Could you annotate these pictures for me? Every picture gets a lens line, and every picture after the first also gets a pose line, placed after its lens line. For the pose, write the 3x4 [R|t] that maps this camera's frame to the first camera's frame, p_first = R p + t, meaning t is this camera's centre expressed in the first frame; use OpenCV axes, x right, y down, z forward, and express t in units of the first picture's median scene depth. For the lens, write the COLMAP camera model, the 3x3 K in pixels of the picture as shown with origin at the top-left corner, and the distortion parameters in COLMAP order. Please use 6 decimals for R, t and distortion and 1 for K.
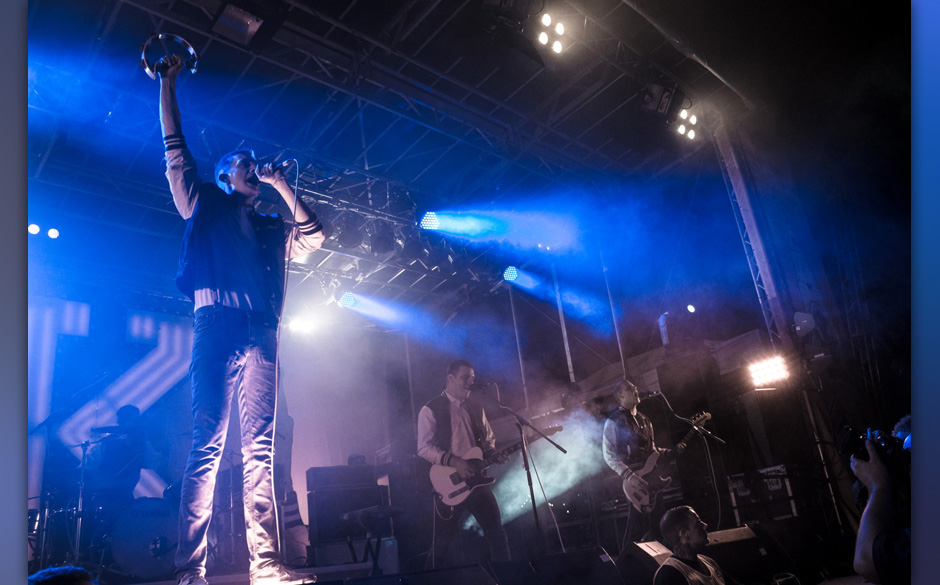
lens RADIAL K [[734.1, 0, 470.0], [0, 734.1, 292.5], [0, 0, 1]] dist [-0.098164, 0.002088]
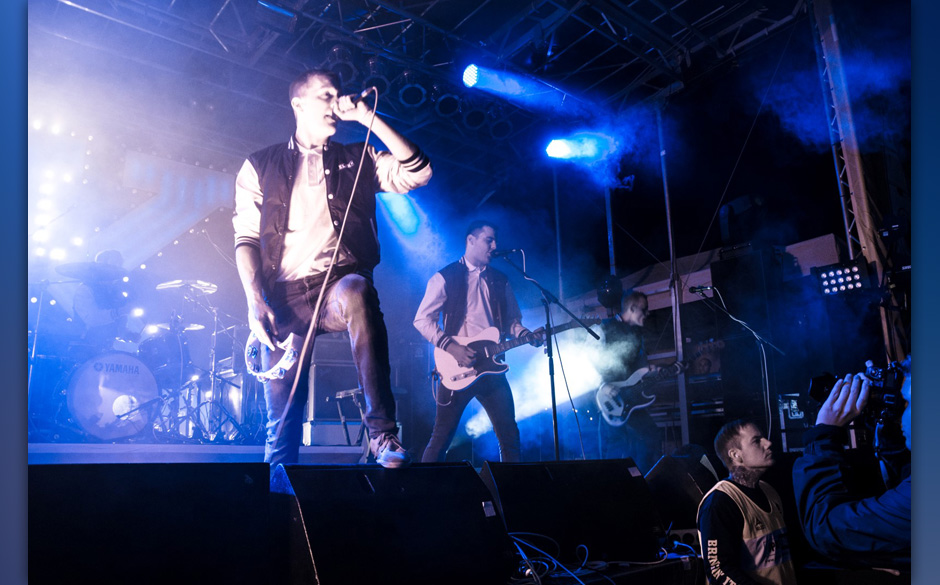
lens RADIAL K [[734.1, 0, 470.0], [0, 734.1, 292.5], [0, 0, 1]] dist [-0.098164, 0.002088]
pose [[0.994380, 0.094956, -0.046813, 0.015815], [-0.087845, 0.986840, 0.135758, 0.051989], [0.059088, -0.130882, 0.989636, 0.145706]]
